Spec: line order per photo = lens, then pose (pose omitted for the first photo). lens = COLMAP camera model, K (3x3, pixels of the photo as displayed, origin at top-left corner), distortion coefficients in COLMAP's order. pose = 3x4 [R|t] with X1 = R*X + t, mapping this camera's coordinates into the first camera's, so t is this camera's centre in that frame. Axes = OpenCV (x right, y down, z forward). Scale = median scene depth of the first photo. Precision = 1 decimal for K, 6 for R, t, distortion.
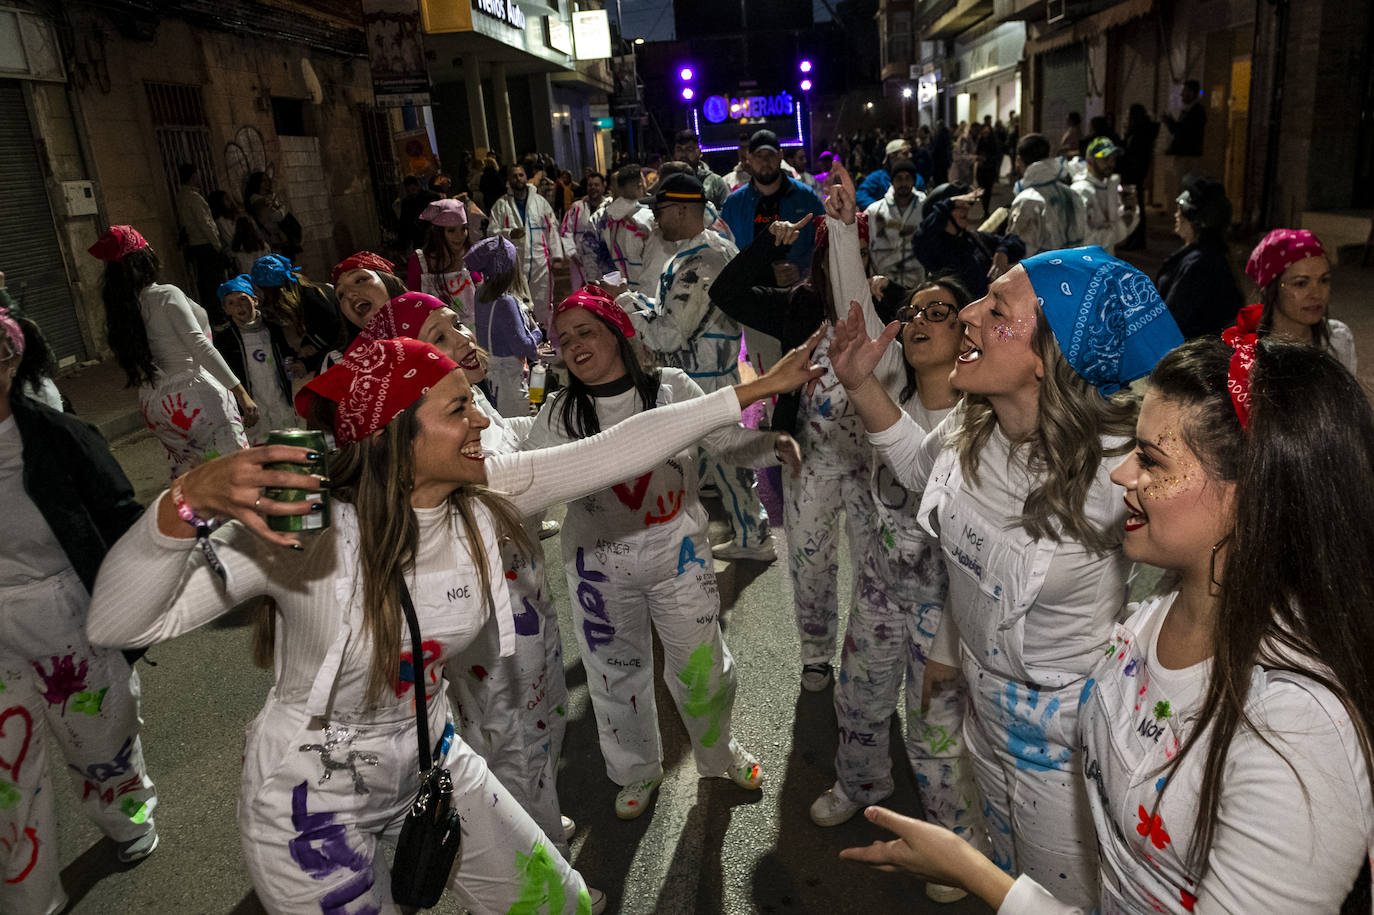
lens RADIAL K [[1058.7, 0, 721.5], [0, 1058.7, 486.5], [0, 0, 1]] dist [-0.005188, -0.020072]
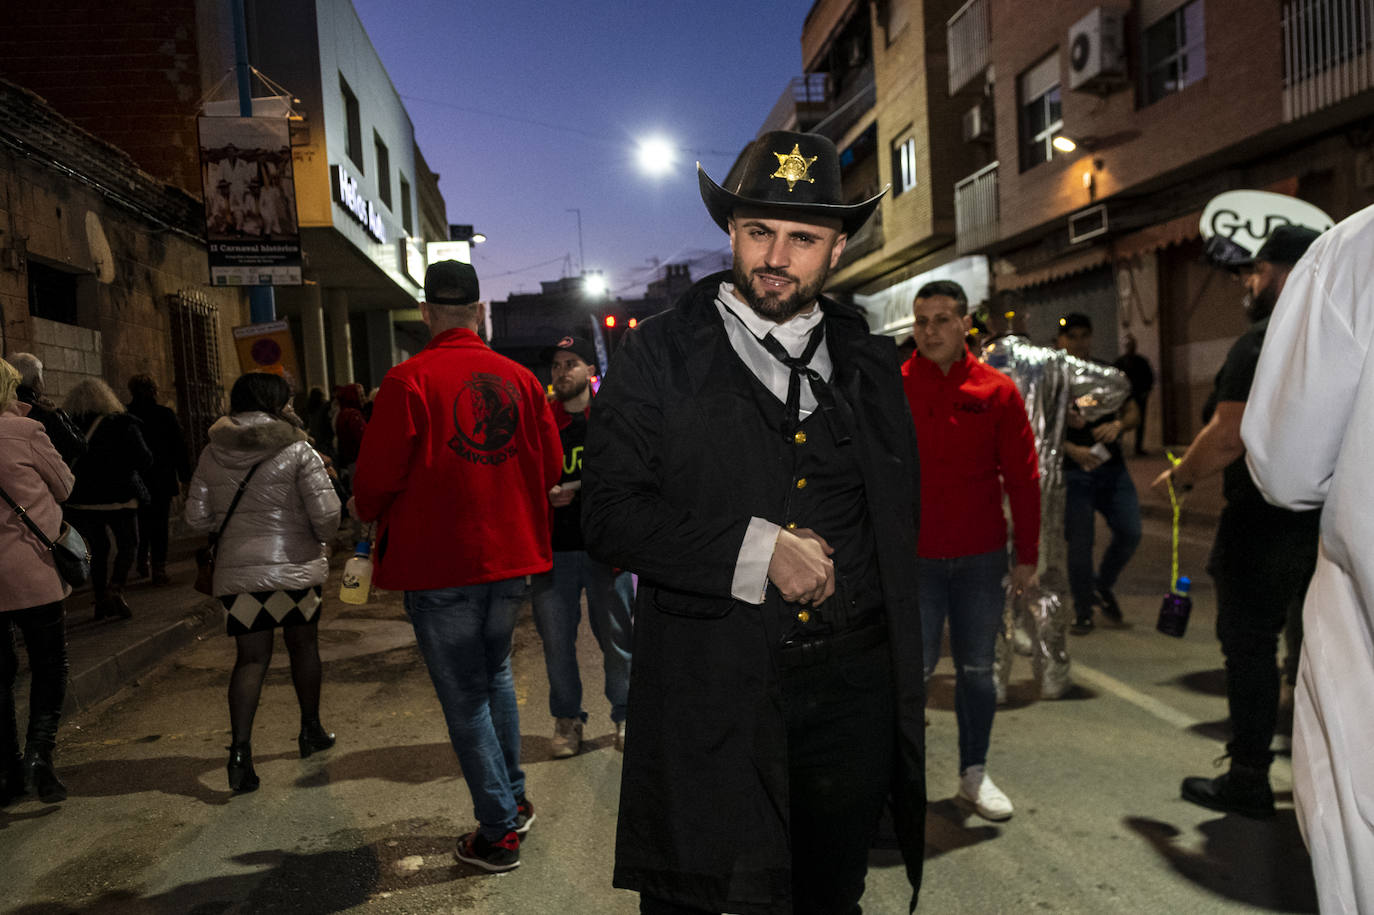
lens RADIAL K [[1099.5, 0, 731.0], [0, 1099.5, 460.1], [0, 0, 1]] dist [-0.016413, -0.014934]
pose [[0.980034, 0.004131, 0.198787, -0.128162], [0.051056, 0.961032, -0.271681, -0.058031], [-0.192163, 0.276406, 0.941633, 0.303512]]
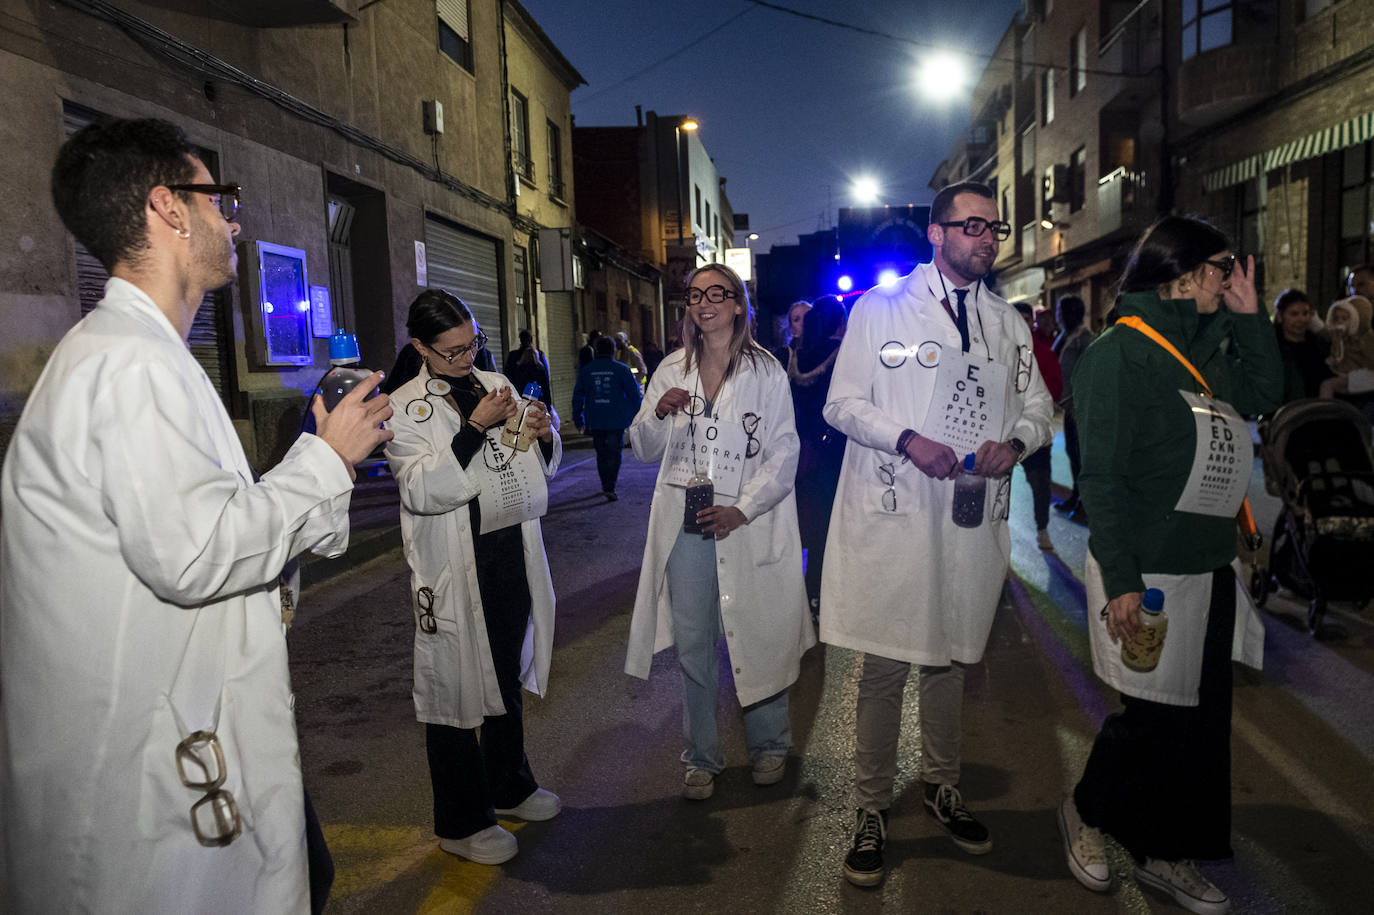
lens RADIAL K [[1068.2, 0, 727.6], [0, 1068.2, 459.6], [0, 0, 1]] dist [0.063241, -0.088496]
pose [[0.998674, 0.040134, -0.032246, -0.133928], [-0.046092, 0.976034, -0.212683, 0.225475], [0.022937, 0.213887, 0.976589, -0.585367]]
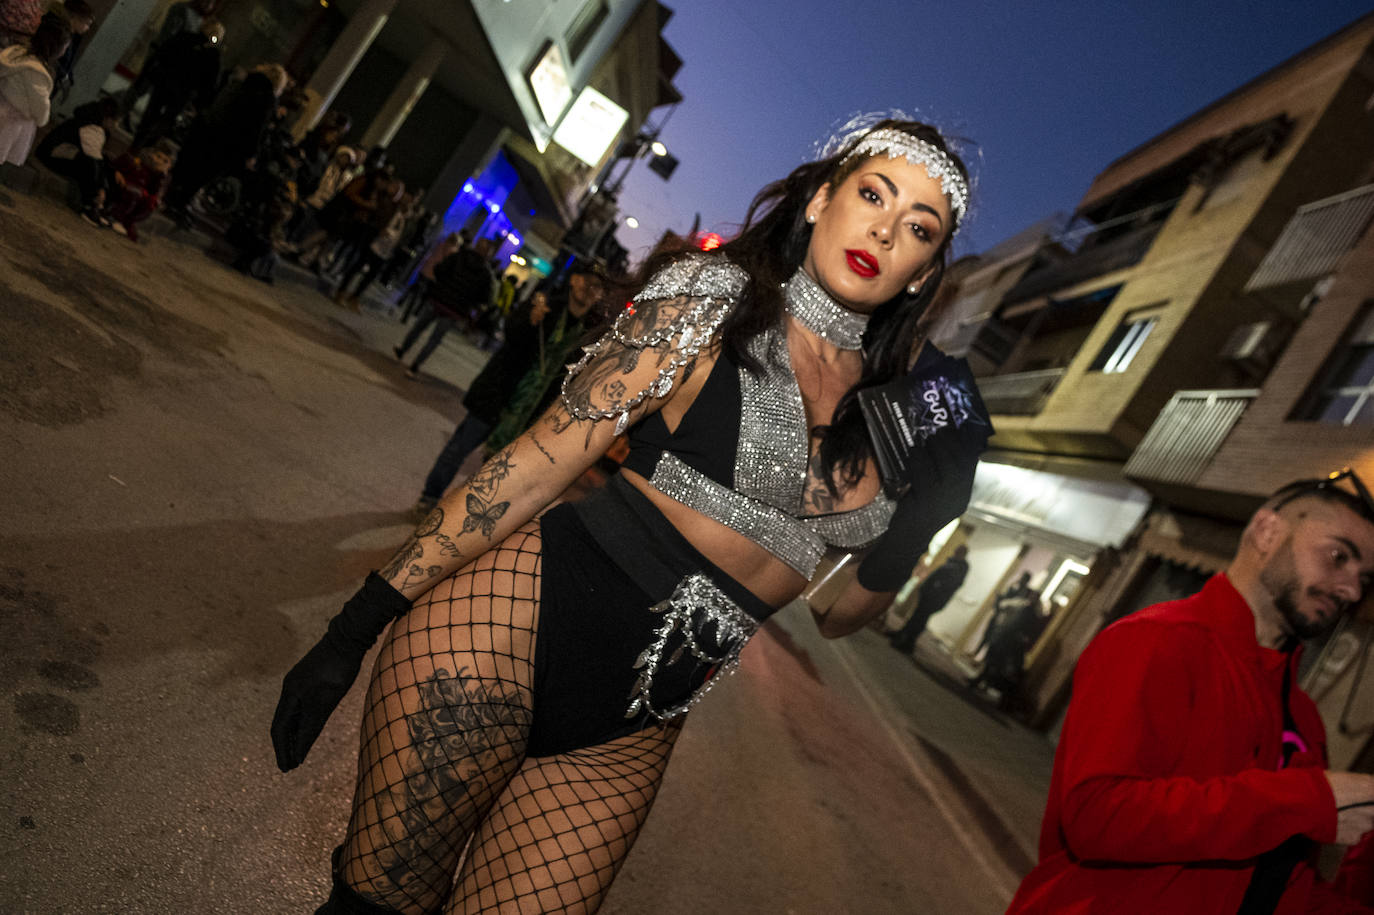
lens RADIAL K [[1031.4, 0, 710.9], [0, 1031.4, 457.2], [0, 0, 1]] dist [-0.002898, -0.096399]
pose [[0.785109, 0.610435, 0.104749, 0.001651], [-0.560427, 0.772175, -0.299445, -0.169110], [-0.263676, 0.176393, 0.948346, 0.627884]]
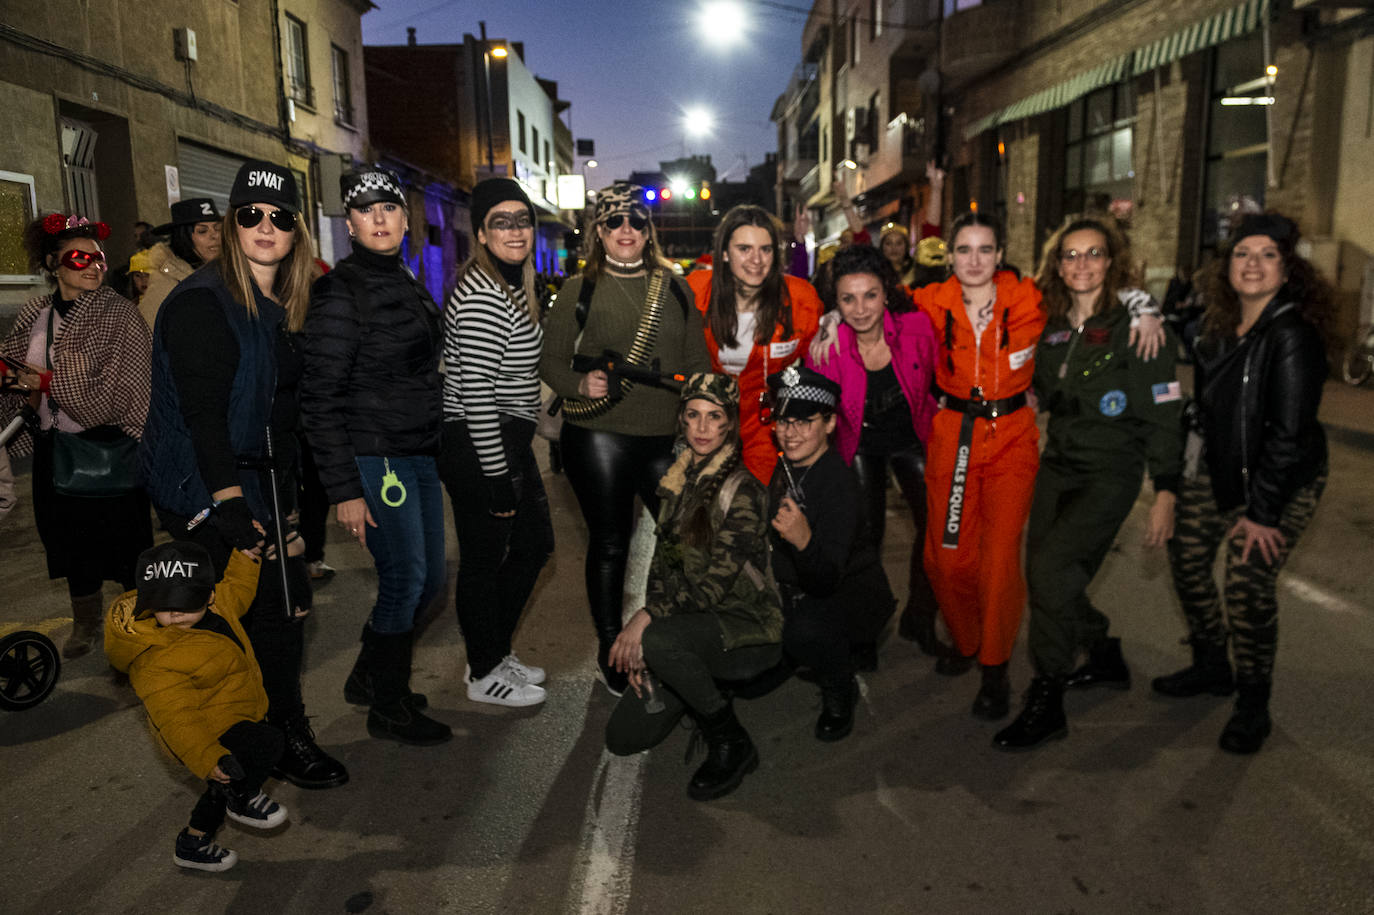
lens RADIAL K [[1068.2, 0, 727.6], [0, 1068.2, 459.6], [0, 0, 1]] dist [0.063241, -0.088496]
pose [[0.995039, 0.043636, 0.089401, -0.043292], [-0.029608, 0.987842, -0.152613, 0.244406], [-0.094973, 0.149209, 0.984234, -0.663846]]
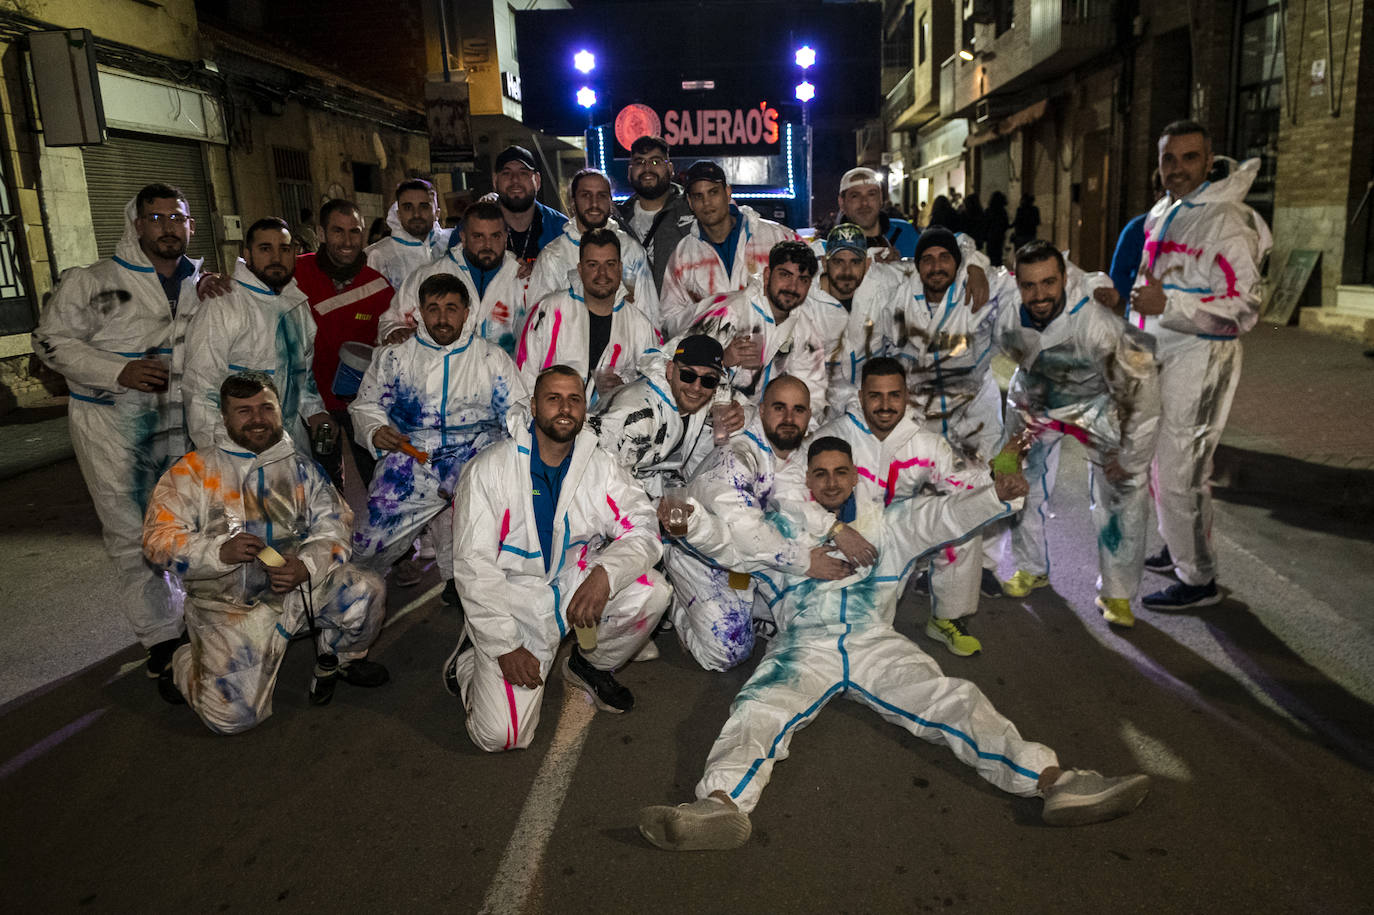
lens RADIAL K [[1064.4, 0, 716.4], [0, 1064.4, 482.1], [0, 0, 1]] dist [-0.001885, -0.003565]
pose [[0.999629, 0.025710, 0.009031, 0.008121], [-0.024956, 0.996831, -0.075529, 0.079988], [-0.010945, 0.075276, 0.997103, -0.200262]]
